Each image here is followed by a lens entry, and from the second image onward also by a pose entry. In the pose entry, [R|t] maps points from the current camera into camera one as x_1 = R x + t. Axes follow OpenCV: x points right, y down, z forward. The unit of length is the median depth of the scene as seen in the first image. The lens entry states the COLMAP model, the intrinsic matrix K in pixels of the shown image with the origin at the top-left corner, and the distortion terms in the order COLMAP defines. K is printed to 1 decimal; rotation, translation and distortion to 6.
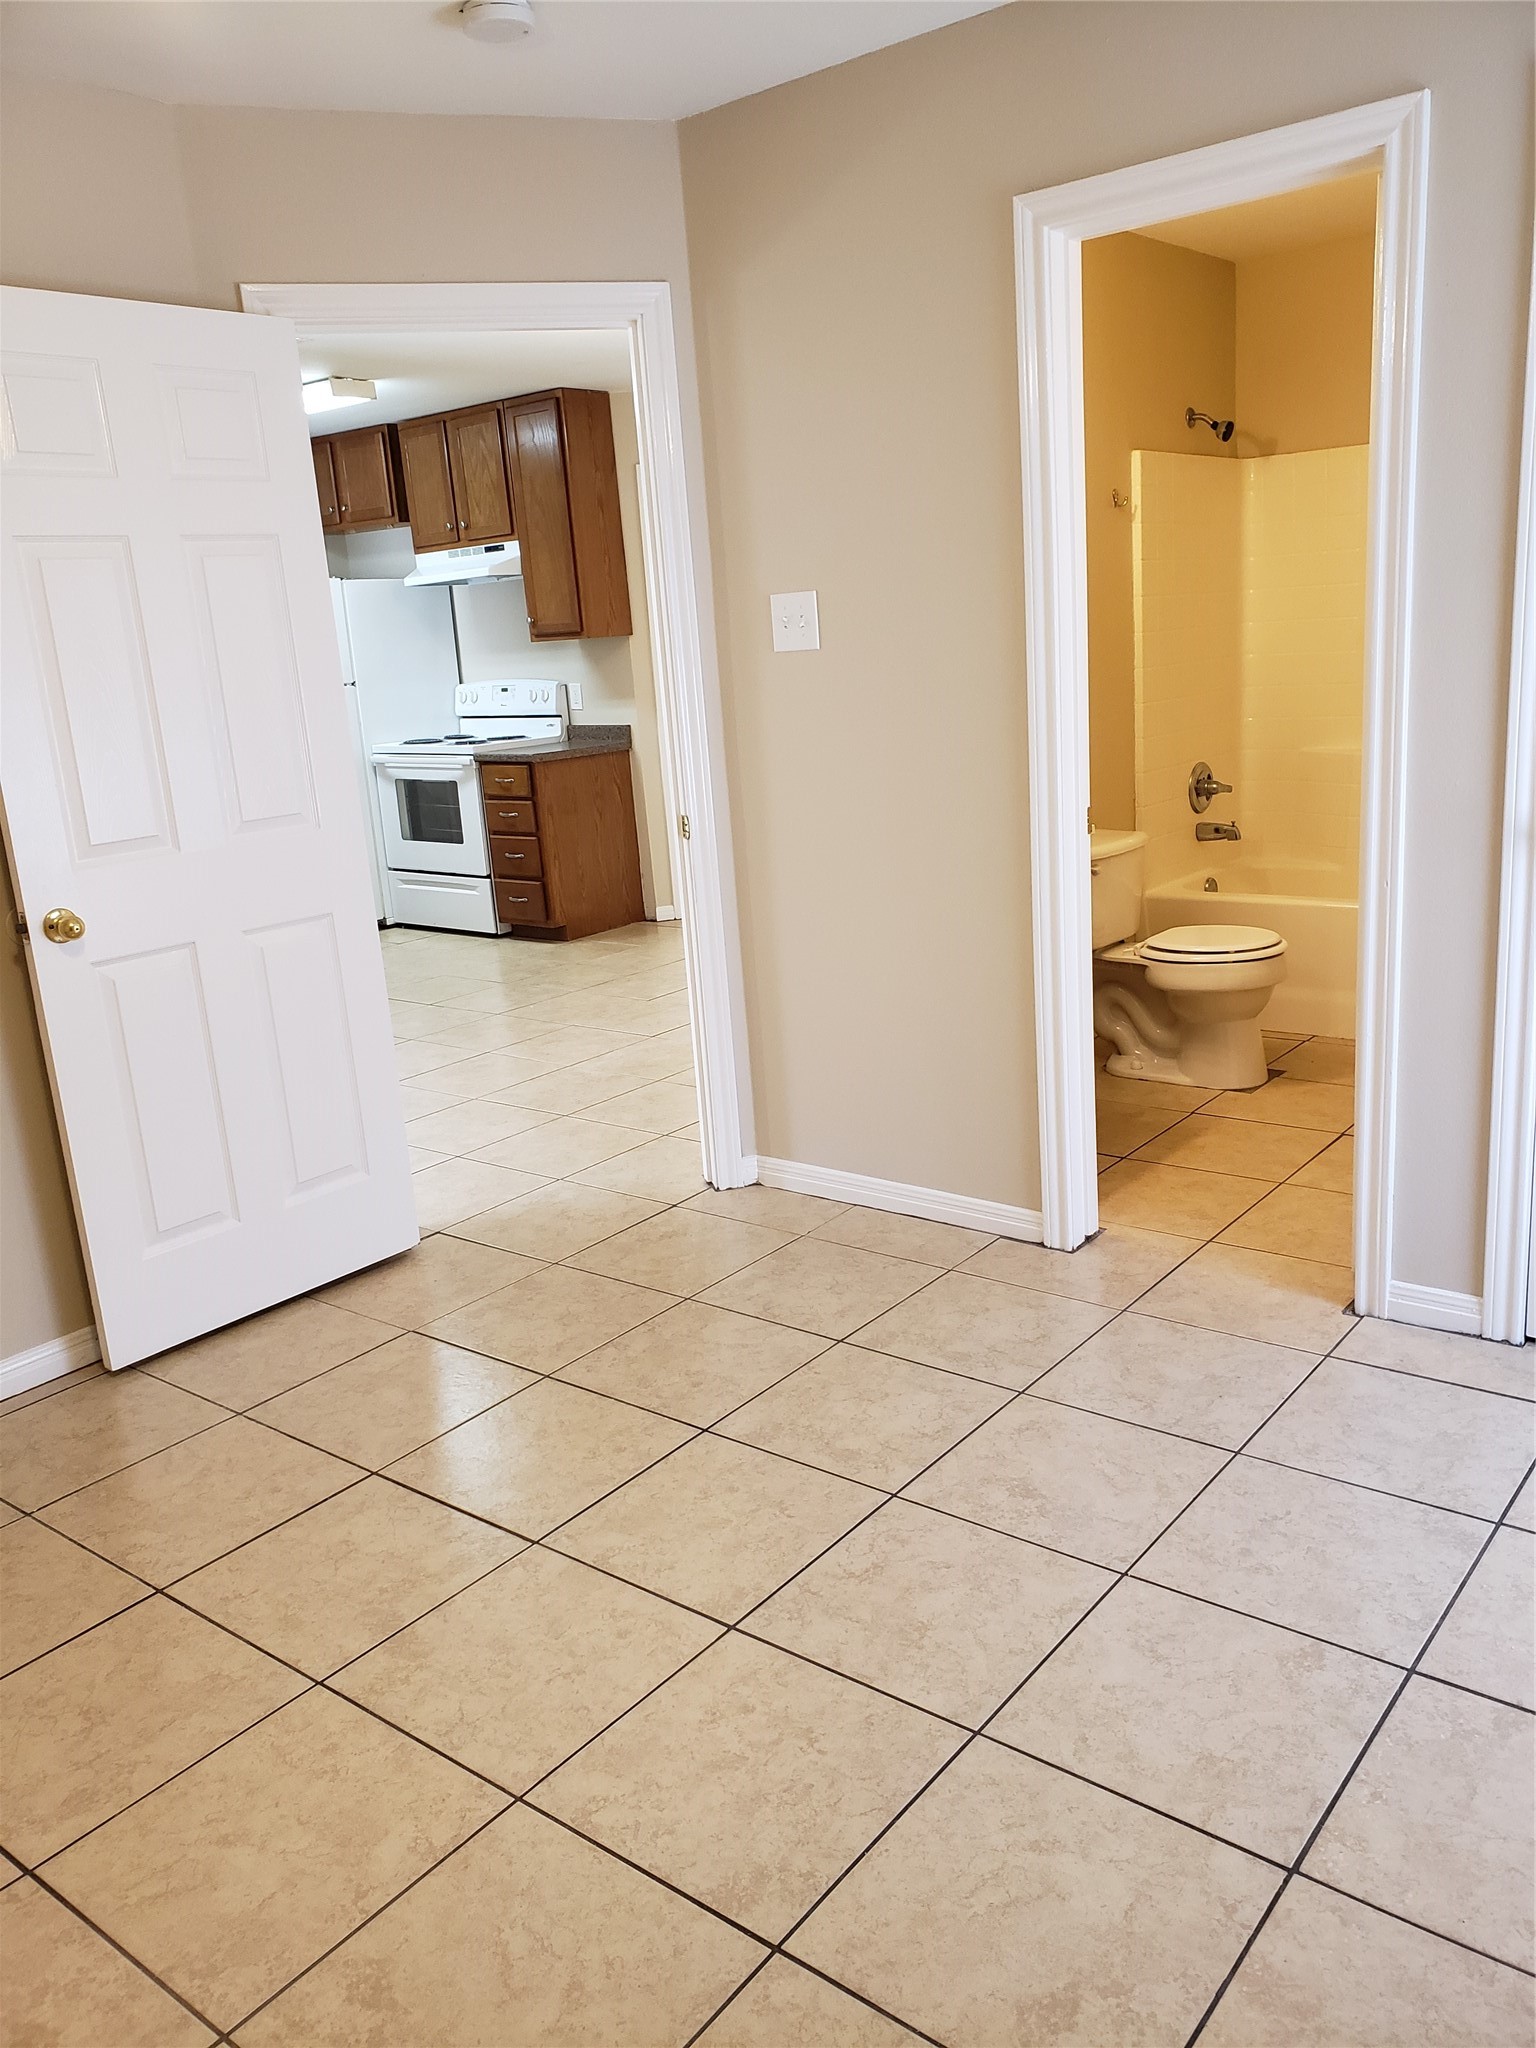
lens RADIAL K [[1595.9, 0, 768.0], [0, 1595.9, 1024.0], [0, 0, 1]] dist [0.004247, 0.001668]
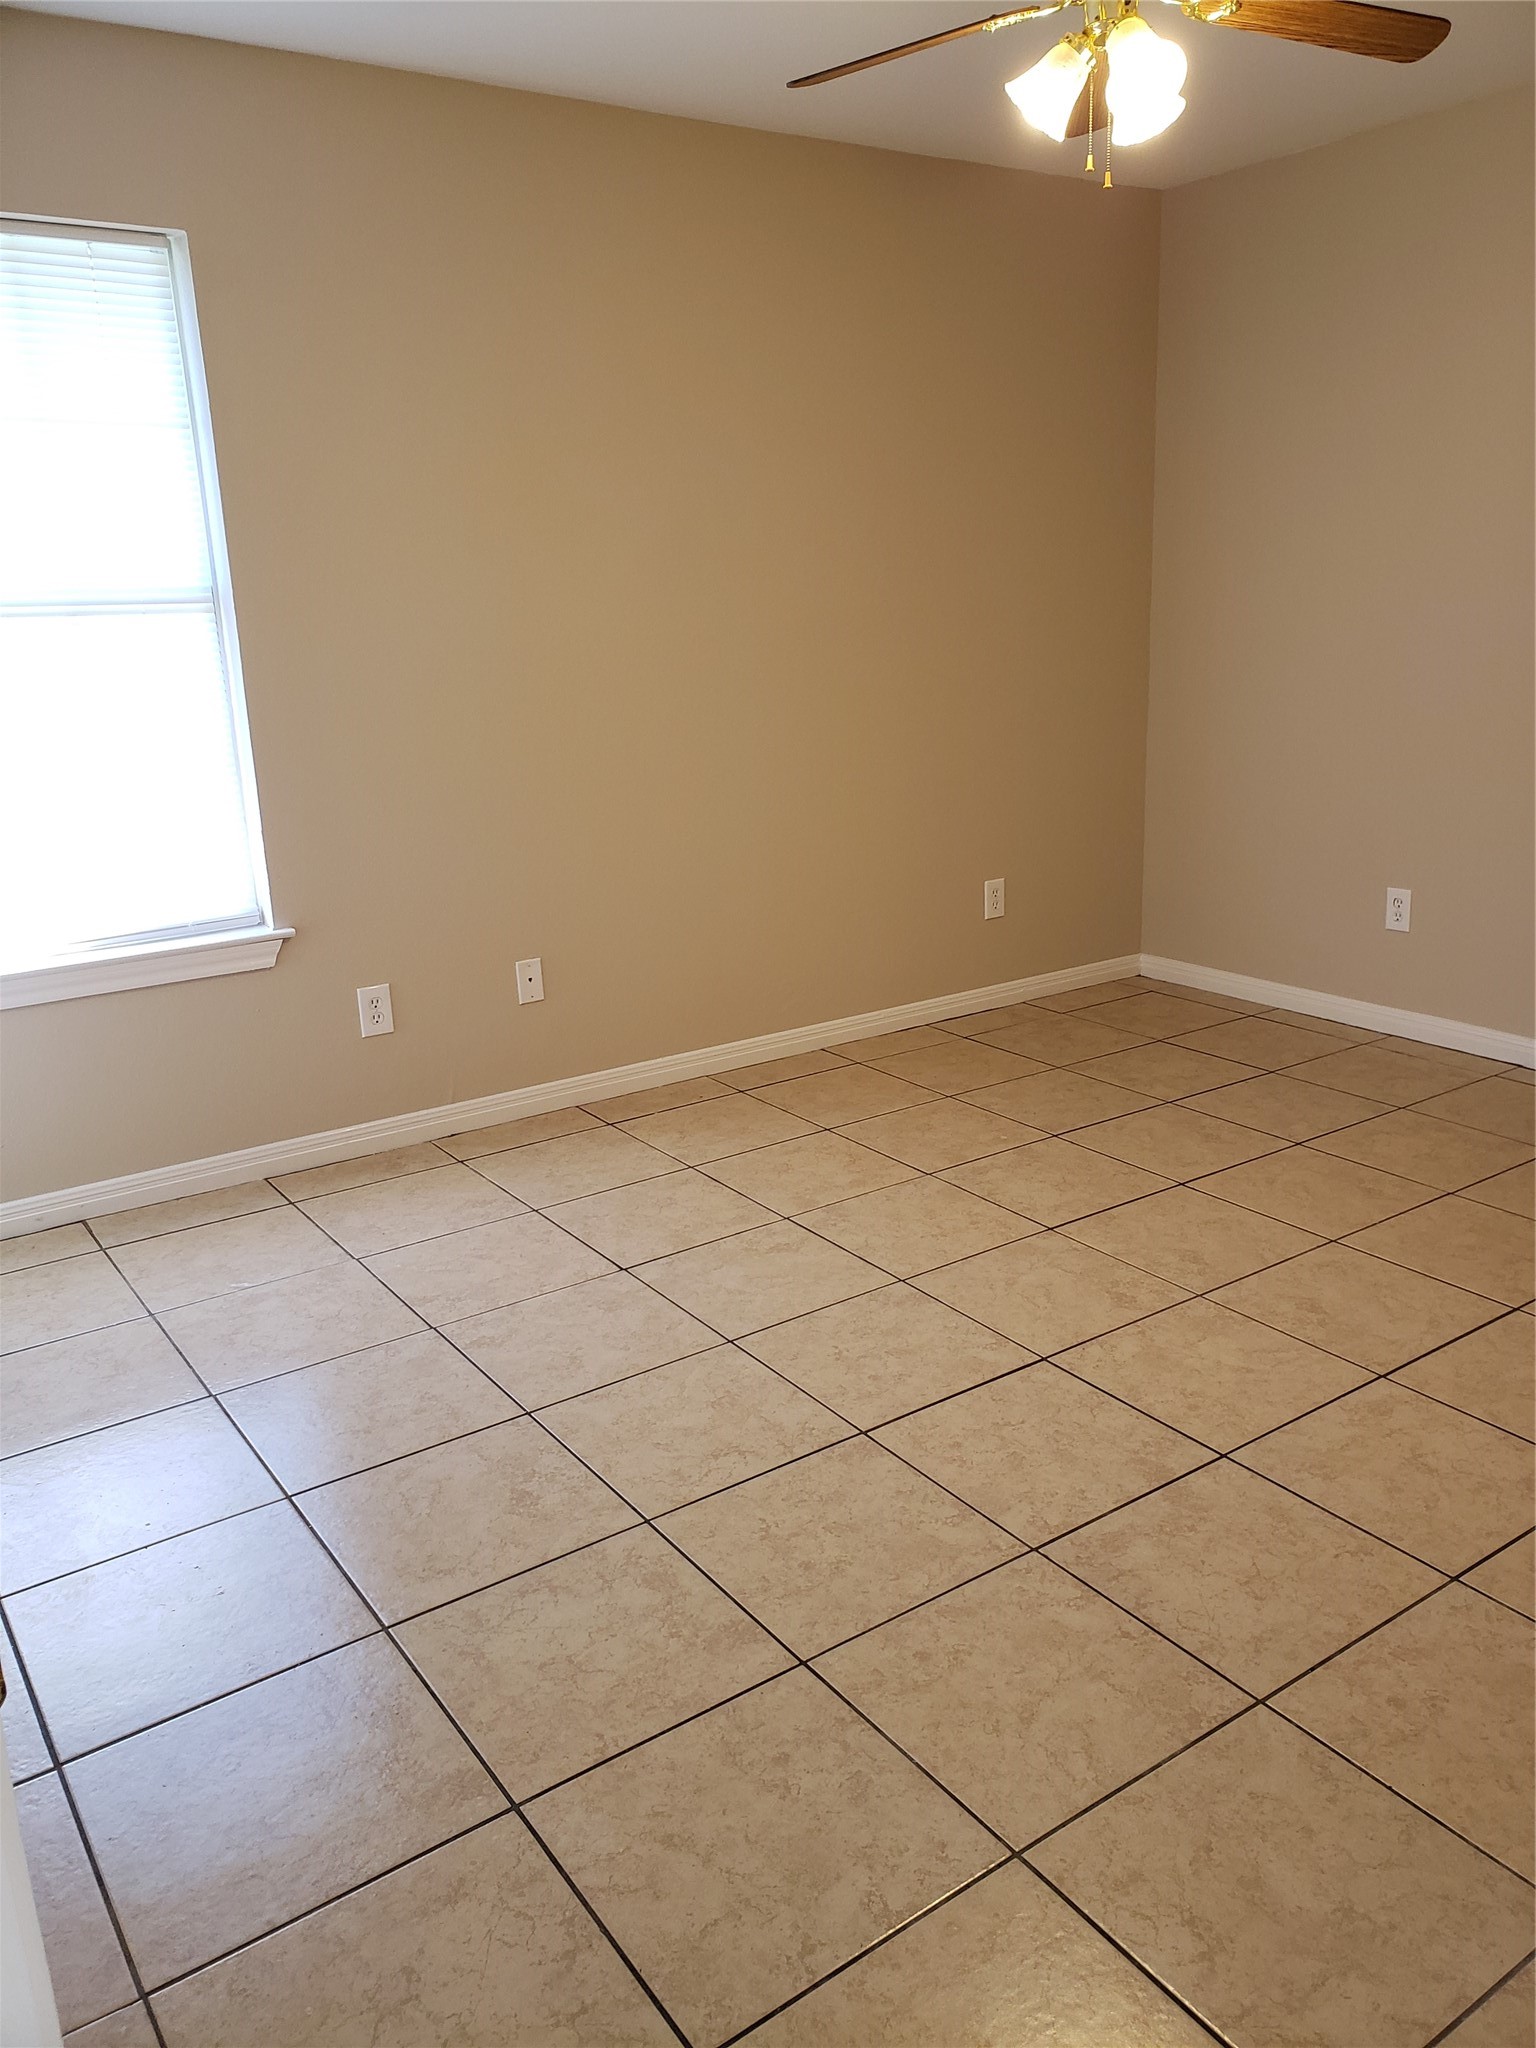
lens RADIAL K [[1556.4, 0, 768.0], [0, 1556.4, 1024.0], [0, 0, 1]] dist [0.001696, -0.003422]
pose [[-0.950932, 0.011617, 0.309180, -0.297463], [0.163188, 0.867827, 0.469304, -0.406486], [-0.262863, 0.496731, -0.827141, 1.730655]]
